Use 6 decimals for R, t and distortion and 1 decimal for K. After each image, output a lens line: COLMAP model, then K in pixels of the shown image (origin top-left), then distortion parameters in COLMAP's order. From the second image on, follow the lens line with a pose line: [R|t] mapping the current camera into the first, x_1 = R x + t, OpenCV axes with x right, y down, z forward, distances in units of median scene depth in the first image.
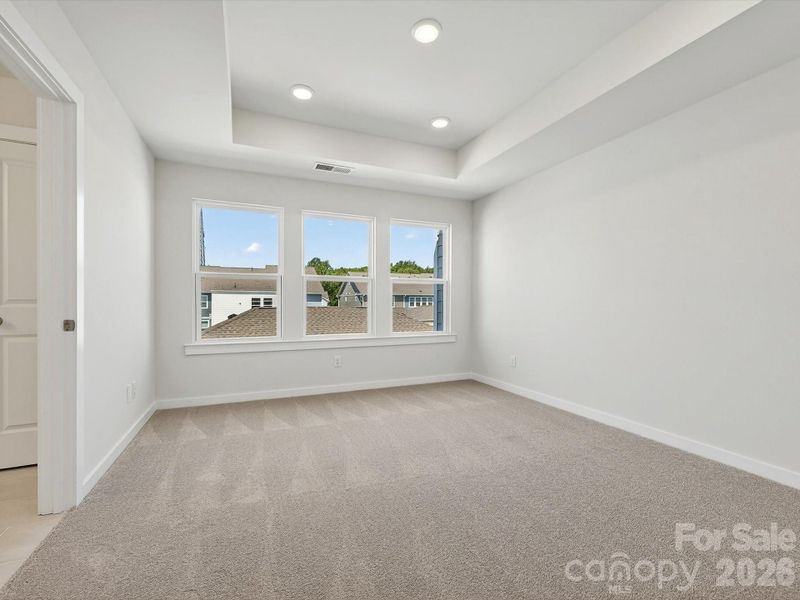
lens RADIAL K [[361.1, 0, 396.2], [0, 361.1, 303.1], [0, 0, 1]] dist [-0.001492, -0.000389]
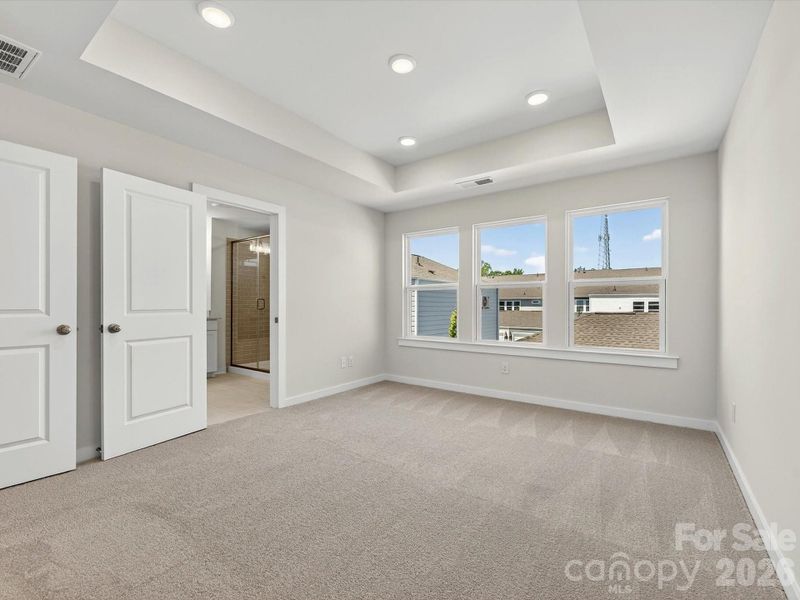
lens RADIAL K [[361.1, 0, 396.2], [0, 361.1, 303.1], [0, 0, 1]] dist [-0.001492, -0.000389]
pose [[0.515871, -0.009835, -0.856610, 0.558088], [-0.007759, 0.999839, -0.016152, -0.000533], [0.856631, 0.014979, 0.515712, 0.232782]]
